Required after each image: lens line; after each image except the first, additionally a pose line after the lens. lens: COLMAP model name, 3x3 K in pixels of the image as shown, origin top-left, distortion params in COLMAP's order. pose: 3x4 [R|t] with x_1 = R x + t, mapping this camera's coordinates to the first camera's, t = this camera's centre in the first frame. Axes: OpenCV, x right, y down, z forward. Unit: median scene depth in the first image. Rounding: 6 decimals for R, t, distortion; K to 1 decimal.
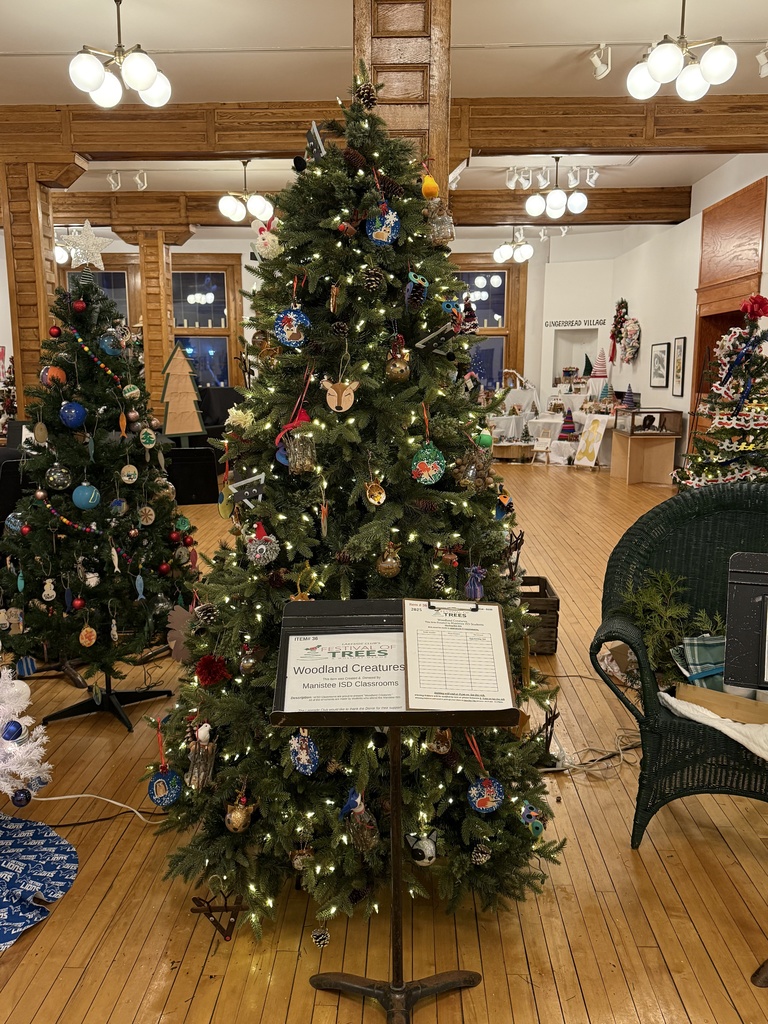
lens RADIAL K [[841.8, 0, 383.0], [0, 841.8, 512.3], [0, 0, 1]] dist [0.080398, 0.001300]
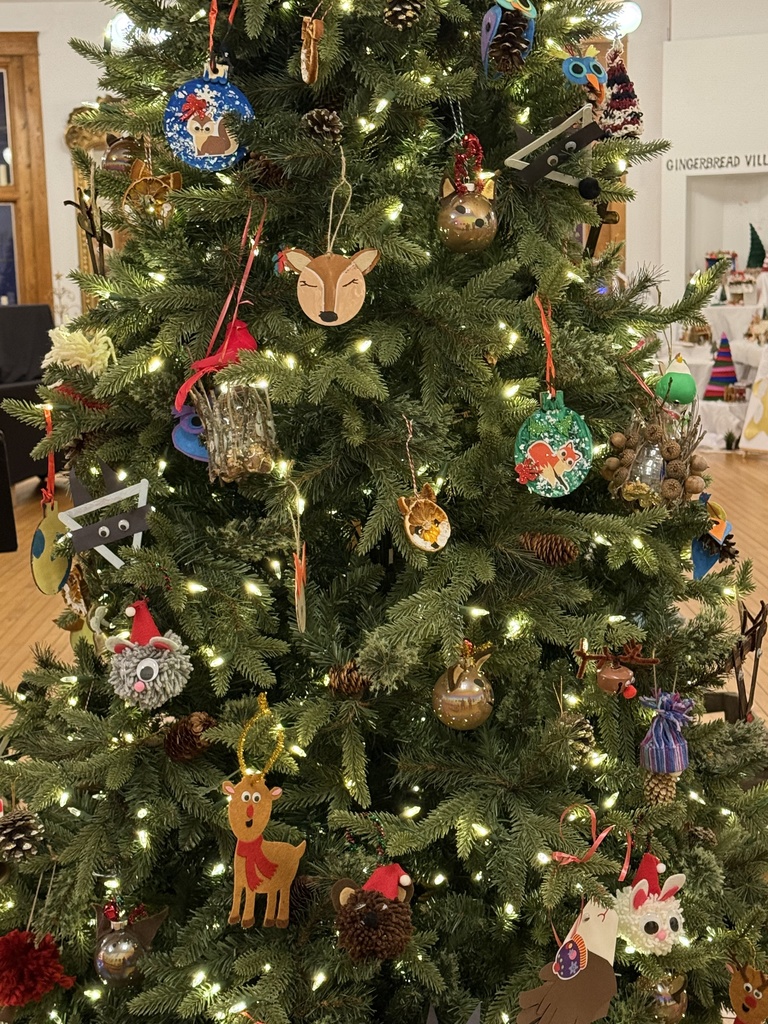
lens RADIAL K [[1653.5, 0, 385.6], [0, 1653.5, 512.4], [0, 0, 1]] dist [0.091885, 0.000000]
pose [[0.998838, -0.027223, 0.039781, -0.057827], [0.028221, 0.999295, -0.024746, -0.008029], [-0.039079, 0.025840, 0.998902, 0.195651]]
